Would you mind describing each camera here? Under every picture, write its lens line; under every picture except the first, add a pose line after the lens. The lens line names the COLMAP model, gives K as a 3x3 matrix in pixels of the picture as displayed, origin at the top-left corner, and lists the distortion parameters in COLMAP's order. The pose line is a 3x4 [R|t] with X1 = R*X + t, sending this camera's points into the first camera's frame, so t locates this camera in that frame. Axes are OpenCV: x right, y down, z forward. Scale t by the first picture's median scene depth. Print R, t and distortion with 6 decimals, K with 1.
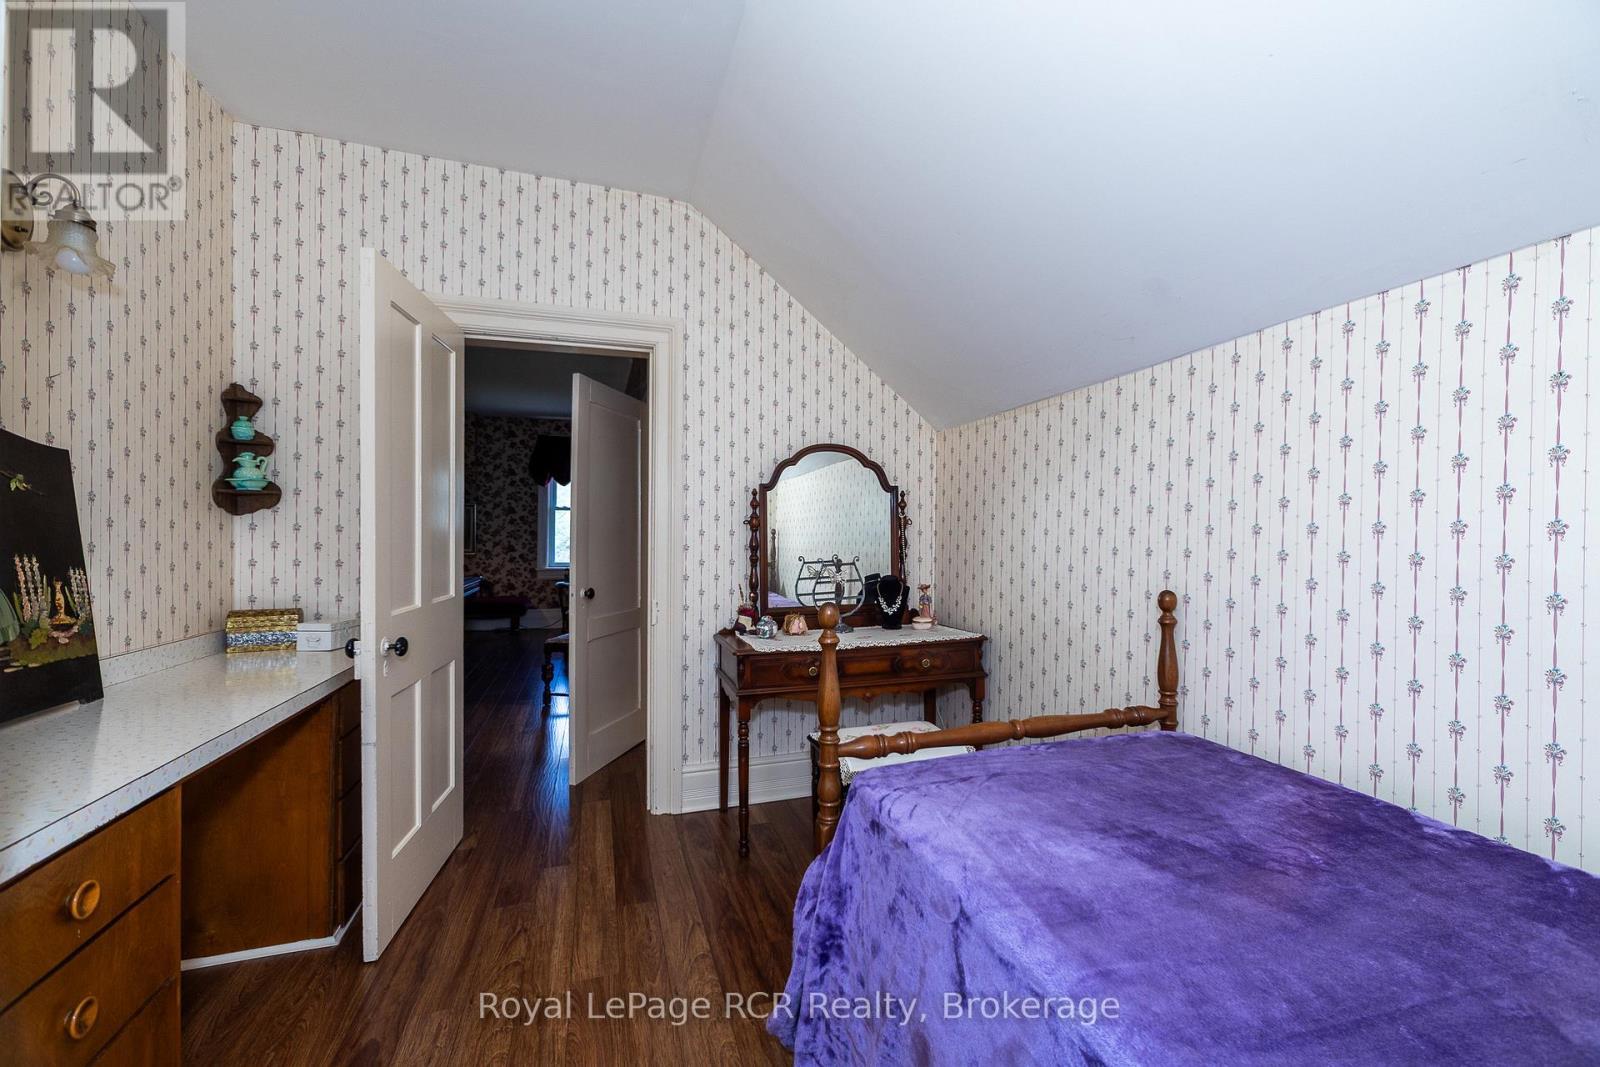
lens RADIAL K [[652.7, 0, 798.7], [0, 652.7, 544.9], [0, 0, 1]] dist [0.003080, 0.000126]
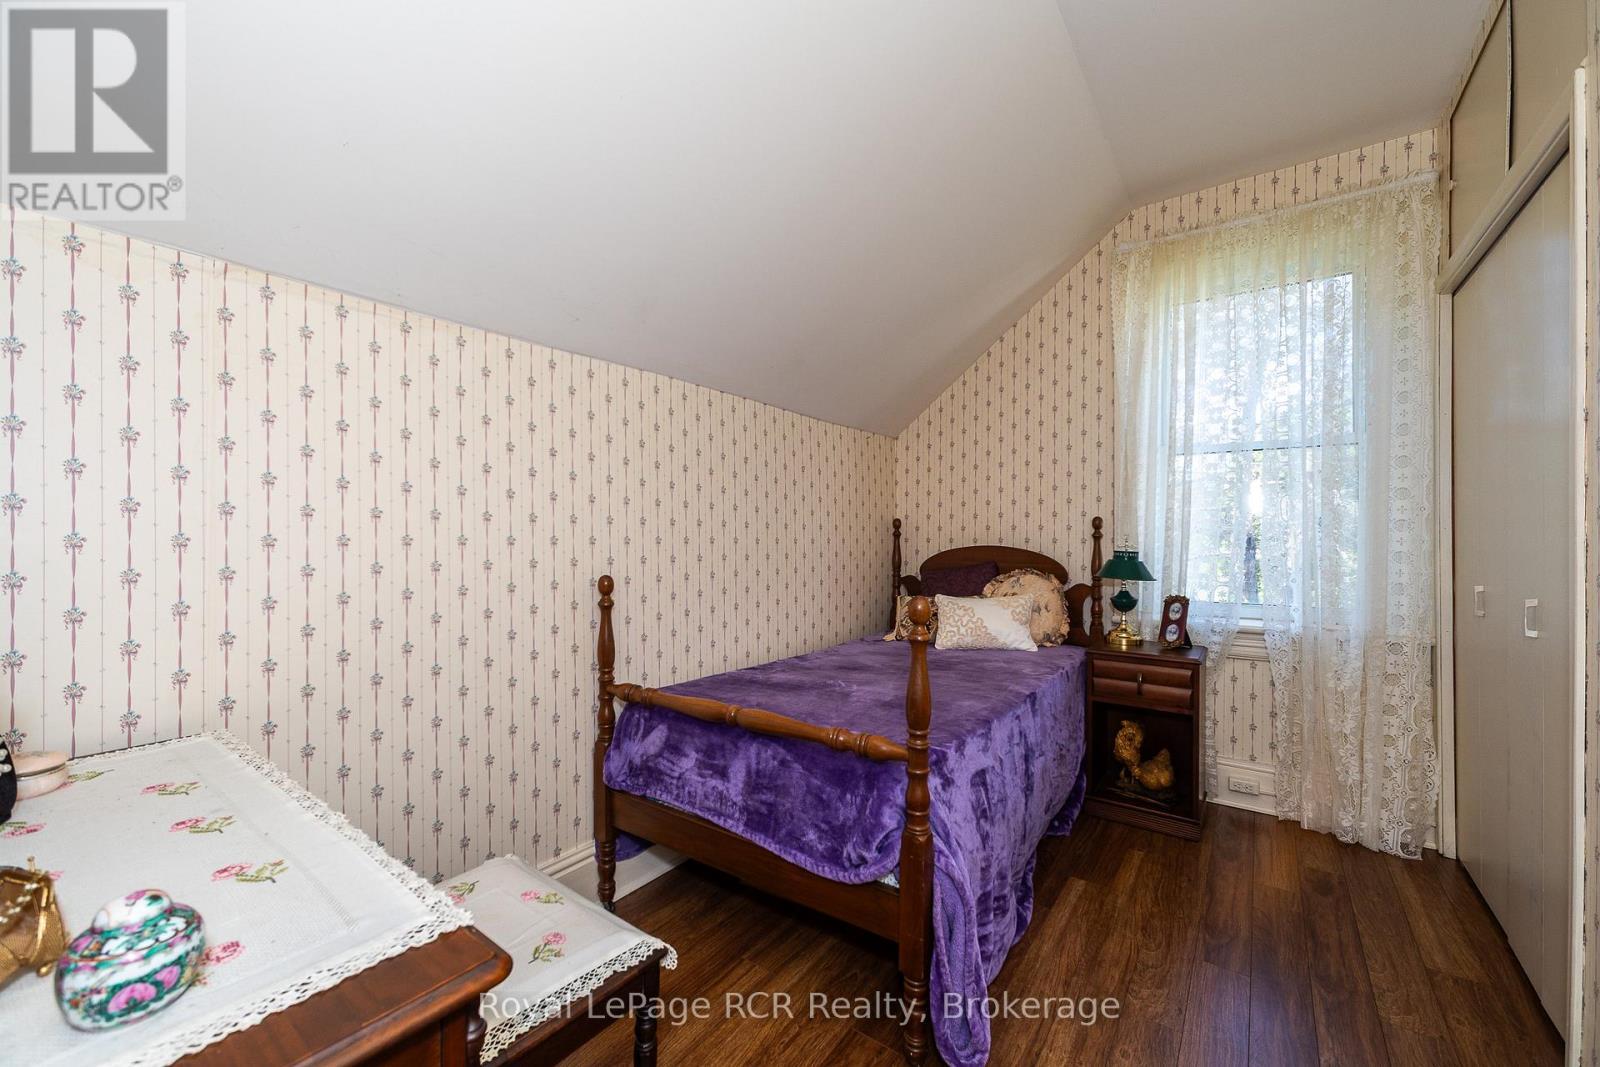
lens RADIAL K [[652.7, 0, 794.5], [0, 652.7, 529.4], [0, 0, 1]] dist [0.003080, 0.000126]
pose [[-0.605528, -0.012847, 0.795720, -0.472029], [-0.011445, 0.999907, 0.007434, -0.017667], [-0.795742, -0.004605, -0.605619, 1.369011]]
